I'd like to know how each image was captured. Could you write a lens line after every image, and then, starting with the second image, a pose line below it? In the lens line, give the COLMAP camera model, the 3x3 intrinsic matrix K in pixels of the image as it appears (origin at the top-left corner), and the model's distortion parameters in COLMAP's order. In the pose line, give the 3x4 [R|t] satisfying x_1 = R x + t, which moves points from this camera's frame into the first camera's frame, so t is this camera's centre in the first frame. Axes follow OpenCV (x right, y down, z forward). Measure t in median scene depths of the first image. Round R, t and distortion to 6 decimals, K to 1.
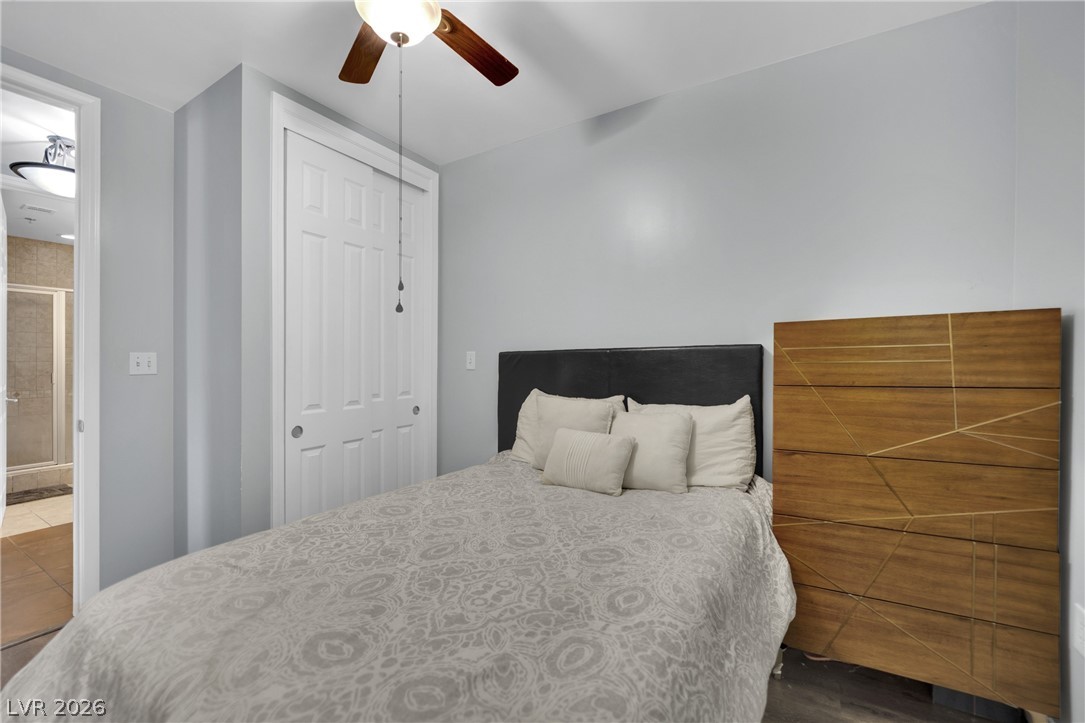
lens RADIAL K [[467.1, 0, 542.5], [0, 467.1, 361.5], [0, 0, 1]] dist [-0.032331, 0.000004]
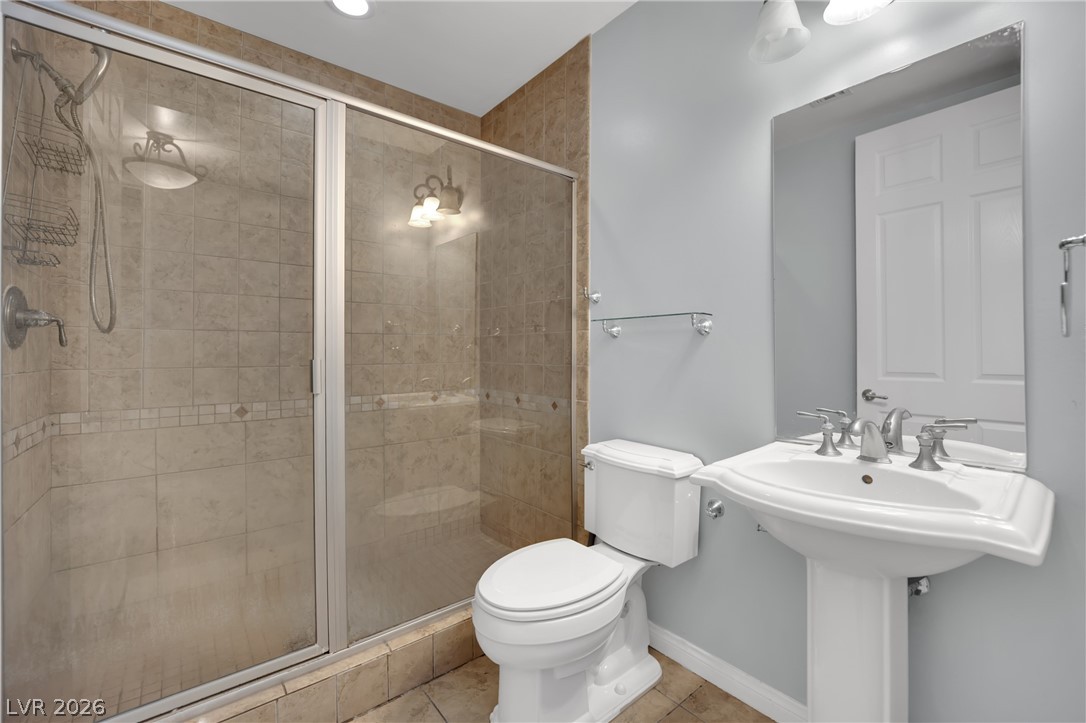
lens RADIAL K [[456.1, 0, 543.0], [0, 456.1, 361.5], [0, 0, 1]] dist [-0.082061, -0.000001]
pose [[0.942382, 0.003416, -0.334522, -0.625605], [0.003234, 0.999808, 0.019320, 0.017888], [0.334524, -0.019288, 0.942190, 0.570090]]
